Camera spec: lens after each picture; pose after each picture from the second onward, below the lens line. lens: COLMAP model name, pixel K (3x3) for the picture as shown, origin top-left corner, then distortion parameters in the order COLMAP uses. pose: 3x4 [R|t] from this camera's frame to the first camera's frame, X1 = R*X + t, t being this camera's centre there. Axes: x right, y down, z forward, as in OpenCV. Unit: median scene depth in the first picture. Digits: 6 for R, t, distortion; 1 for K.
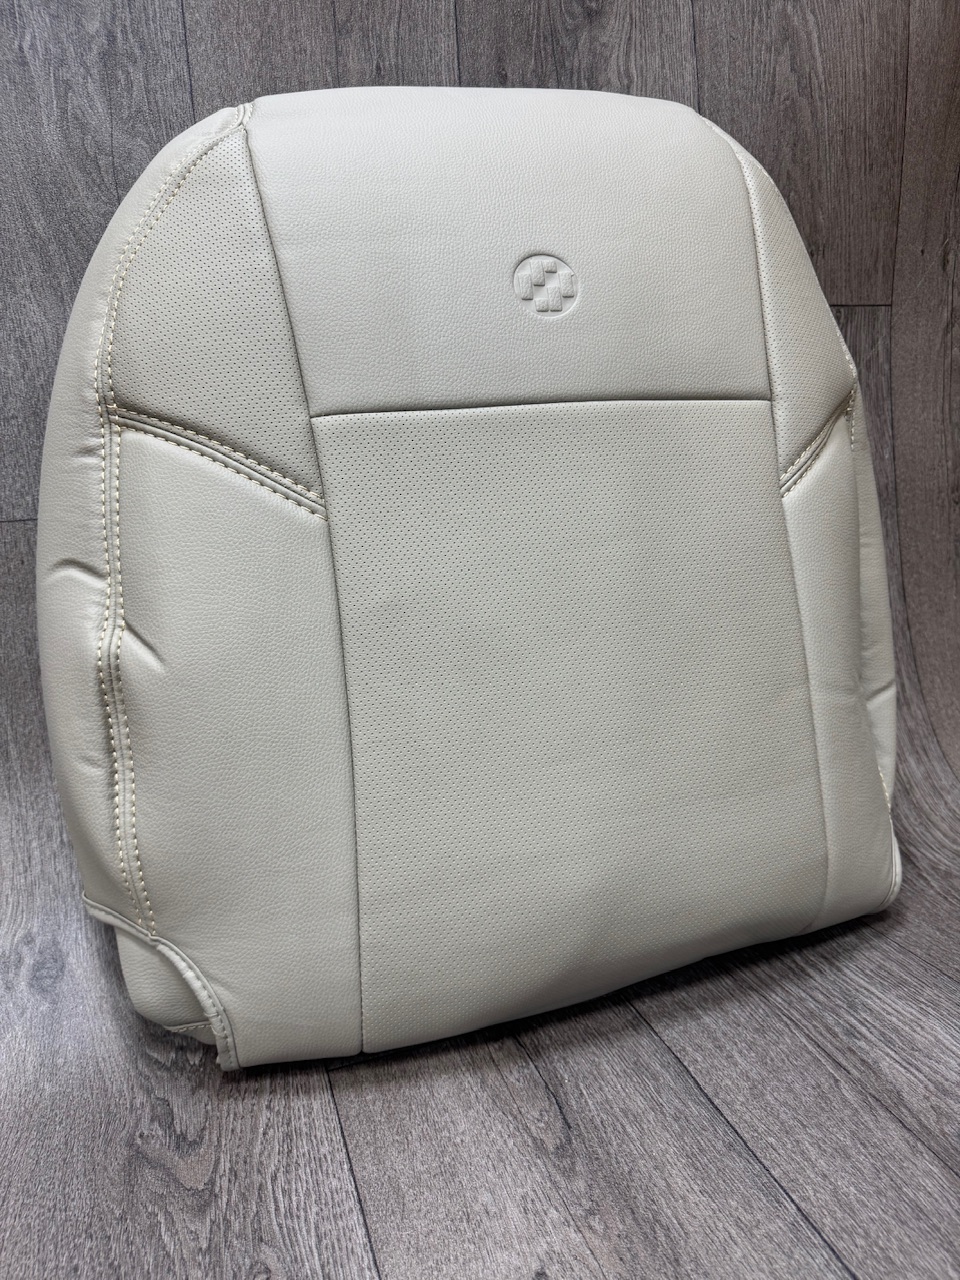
lens RADIAL K [[975.8, 0, 478.9], [0, 975.8, 644.2], [0, 0, 1]] dist [-0.015835, -0.008816]
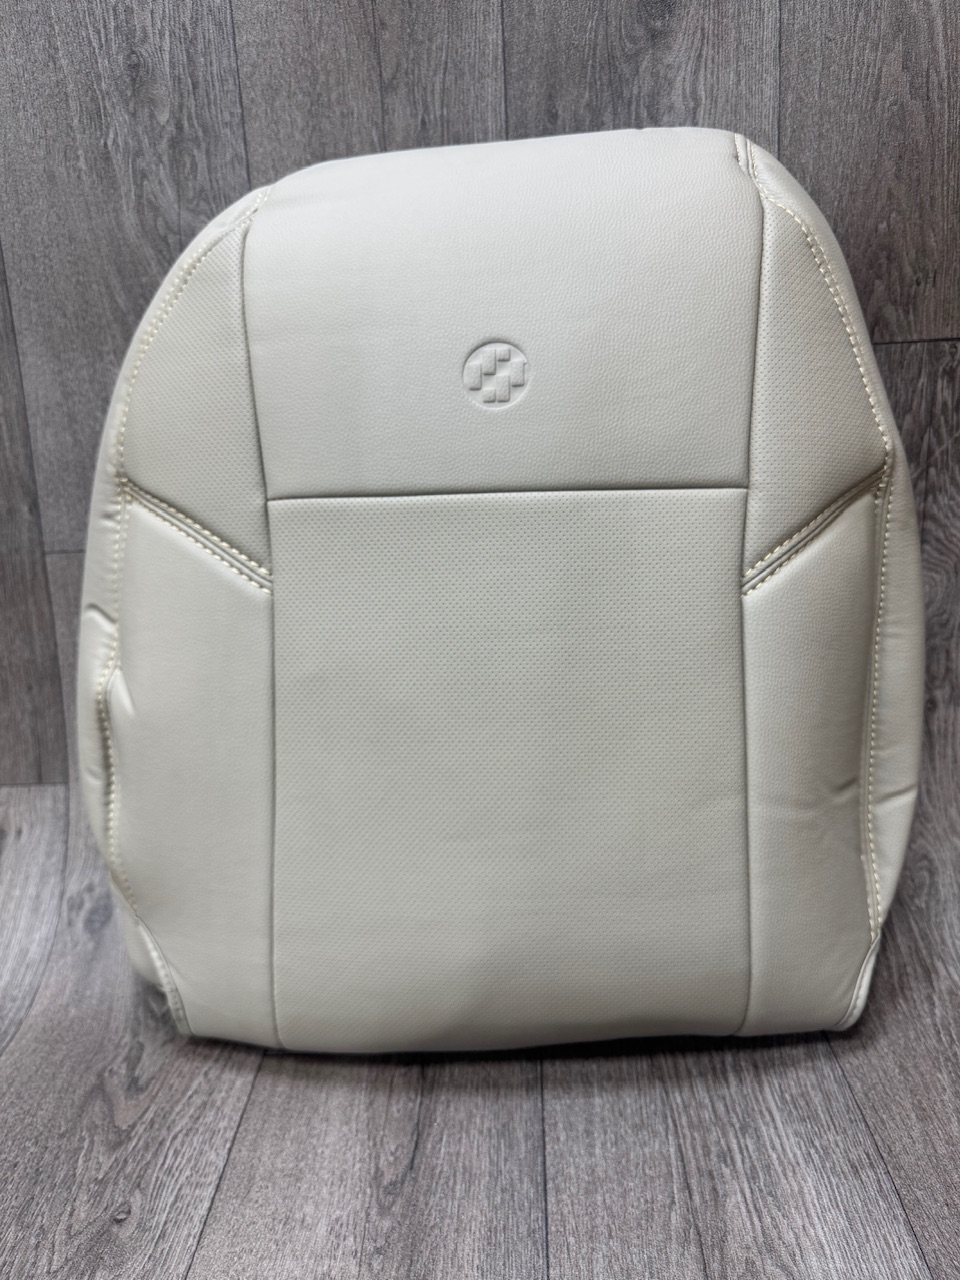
lens RADIAL K [[975.8, 0, 478.9], [0, 975.8, 644.2], [0, 0, 1]] dist [-0.015835, -0.008816]
pose [[0.930871, 0.113173, -0.347379, 0.458485], [-0.078518, 0.990566, 0.112313, -0.214851], [0.356812, -0.077274, 0.930975, 0.039335]]
